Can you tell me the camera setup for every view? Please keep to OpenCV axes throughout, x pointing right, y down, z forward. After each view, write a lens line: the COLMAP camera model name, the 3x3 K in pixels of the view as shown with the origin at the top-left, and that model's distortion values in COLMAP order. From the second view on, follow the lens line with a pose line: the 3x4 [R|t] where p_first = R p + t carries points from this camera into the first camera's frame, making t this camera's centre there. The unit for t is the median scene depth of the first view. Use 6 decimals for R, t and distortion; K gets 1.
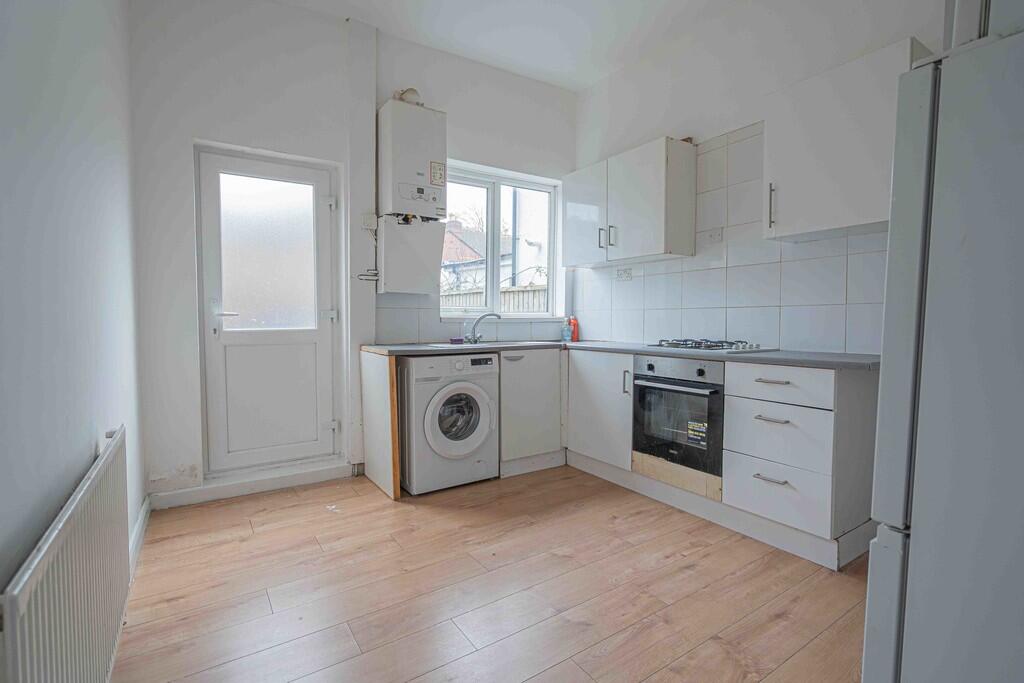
lens RADIAL K [[475.5, 0, 514.0], [0, 475.5, 345.2], [0, 0, 1]] dist [-0.000745, 0.003491]
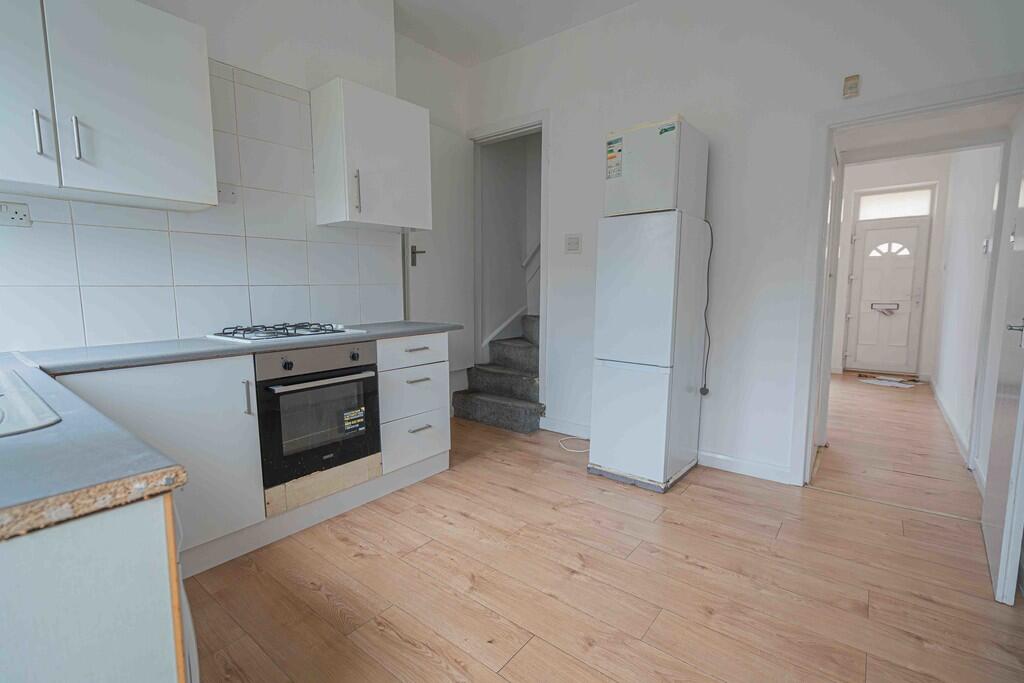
lens RADIAL K [[475.5, 0, 491.3], [0, 475.5, 347.6], [0, 0, 1]] dist [-0.000745, 0.003491]
pose [[-0.294457, -0.118997, 0.948227, -0.580195], [0.057180, 0.988246, 0.141775, -0.078402], [-0.953953, 0.095967, -0.284192, 1.023555]]
